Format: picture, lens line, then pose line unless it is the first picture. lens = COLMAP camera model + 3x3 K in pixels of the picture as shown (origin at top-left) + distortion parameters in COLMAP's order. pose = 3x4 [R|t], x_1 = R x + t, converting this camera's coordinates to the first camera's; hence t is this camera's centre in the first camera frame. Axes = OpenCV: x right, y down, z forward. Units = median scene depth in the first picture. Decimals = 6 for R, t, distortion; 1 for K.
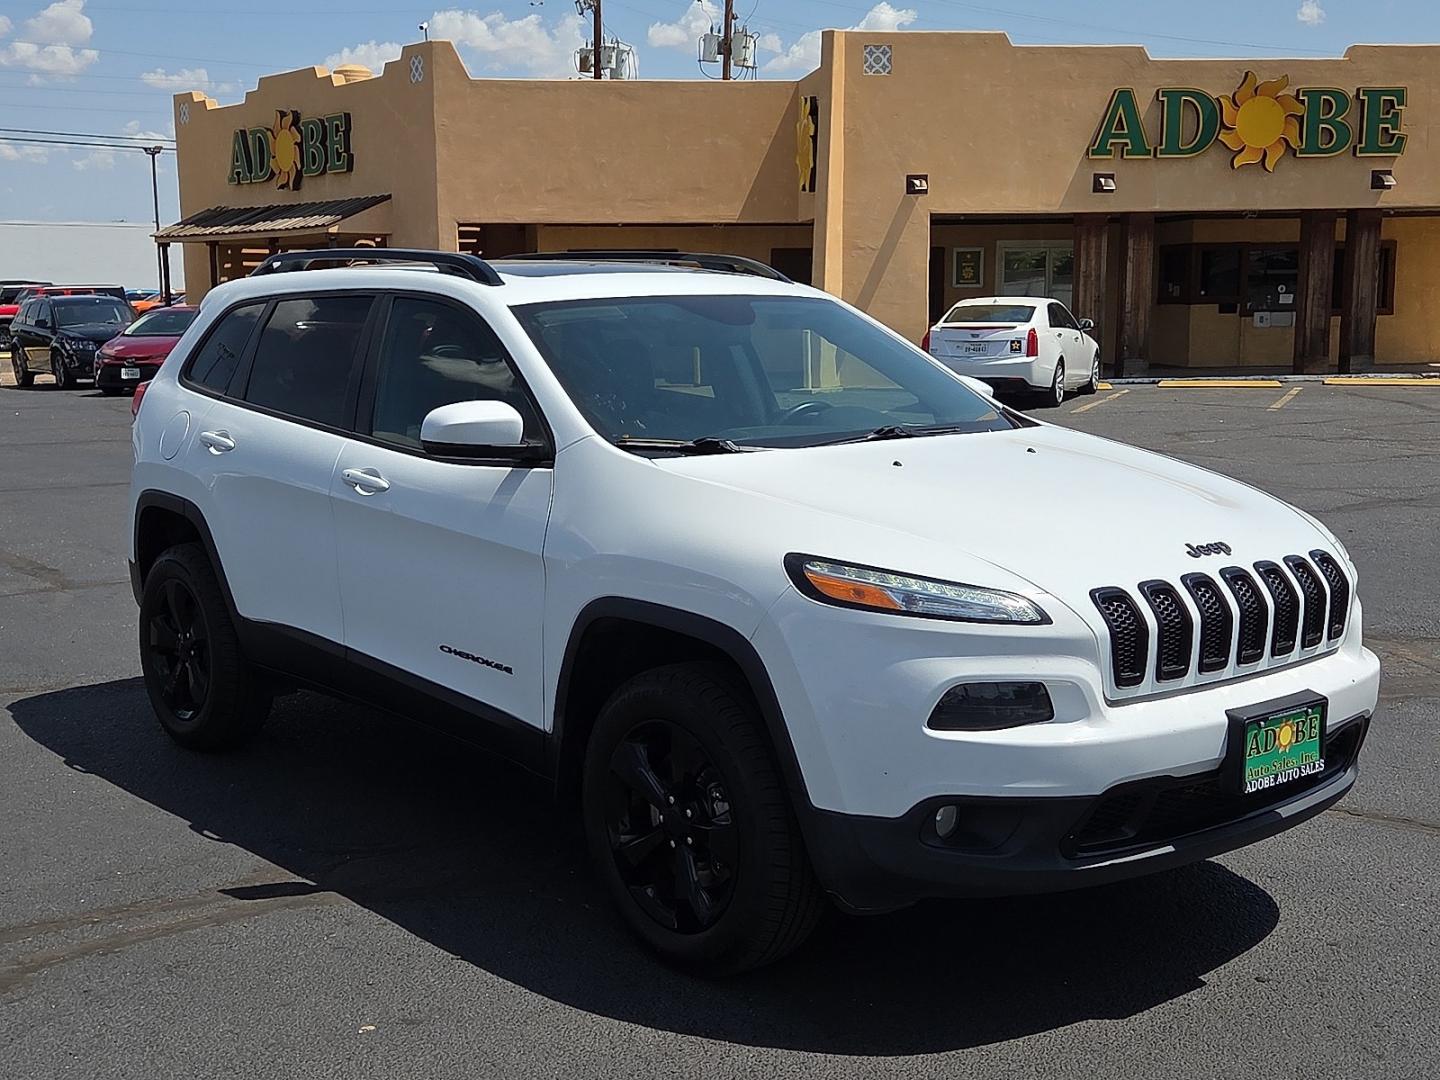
lens RADIAL K [[1790.1, 0, 715.8], [0, 1790.1, 540.1], [0, 0, 1]] dist [0.106022, 0.000000]
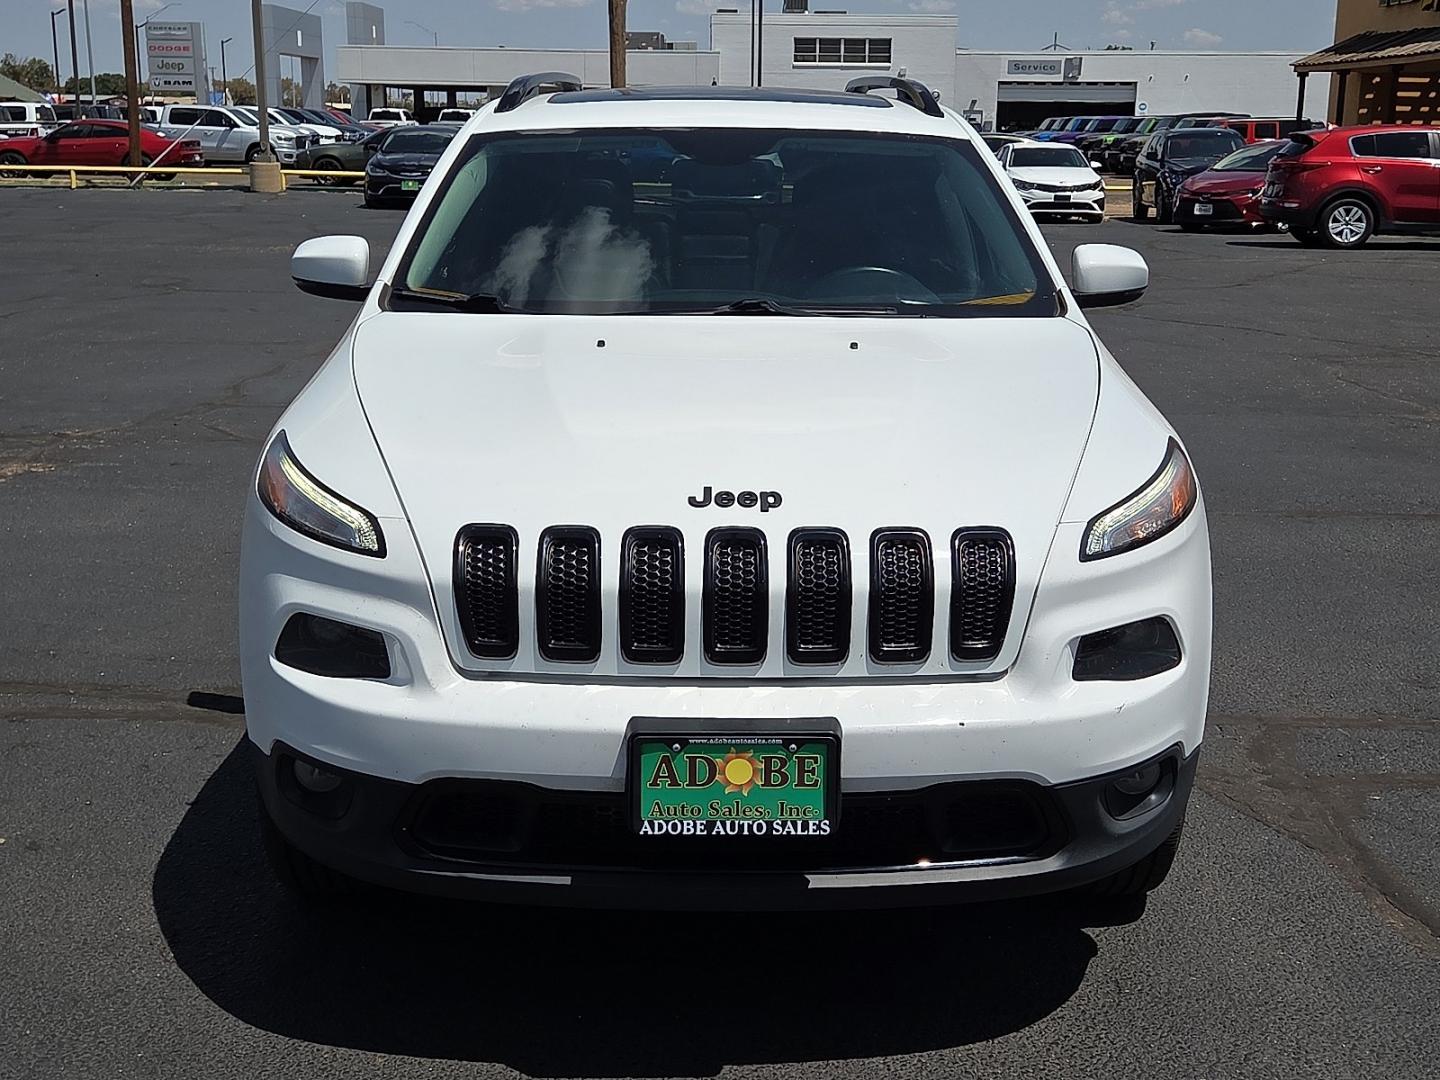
lens RADIAL K [[1831.0, 0, 720.8], [0, 1831.0, 529.0], [0, 0, 1]] dist [0.062702, 0.000000]
pose [[0.783933, 0.156279, -0.600855, 0.720218], [-0.108277, 0.987383, 0.115545, -0.067936], [0.611331, -0.025521, 0.790963, 0.425476]]
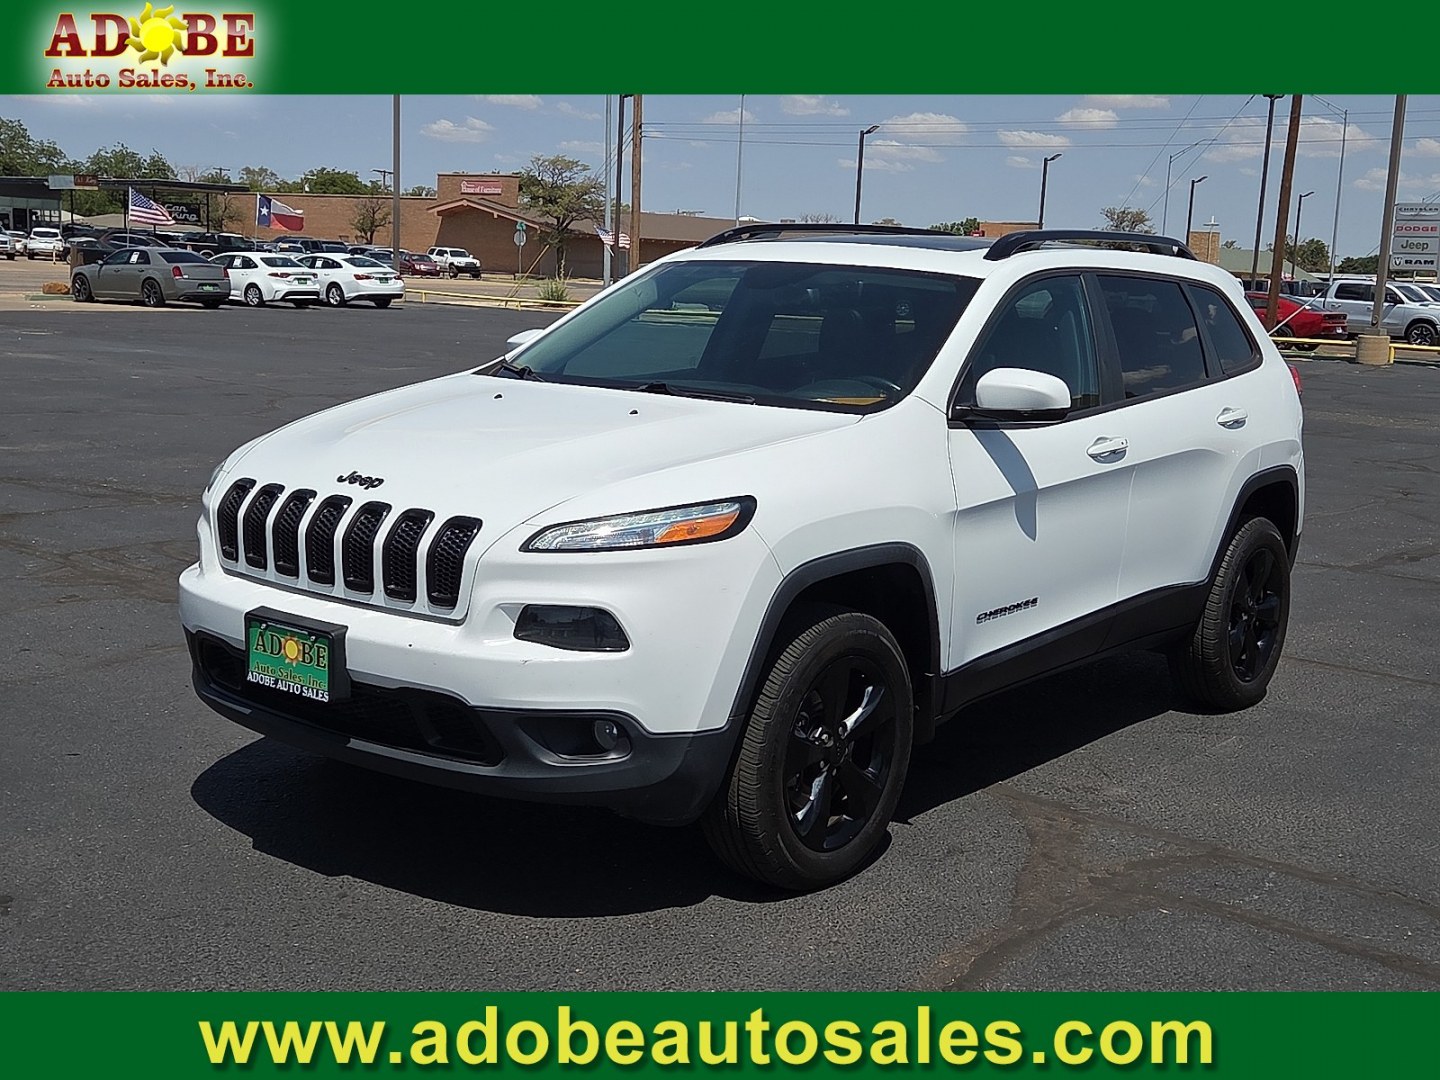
lens RADIAL K [[1831.0, 0, 704.8], [0, 1831.0, 543.5], [0, 0, 1]] dist [0.062702, 0.000000]
pose [[0.194081, 0.171634, -0.965854, 1.399011], [-0.186034, 0.973149, 0.135548, -0.147007], [0.963184, 0.153375, 0.220800, 0.977448]]
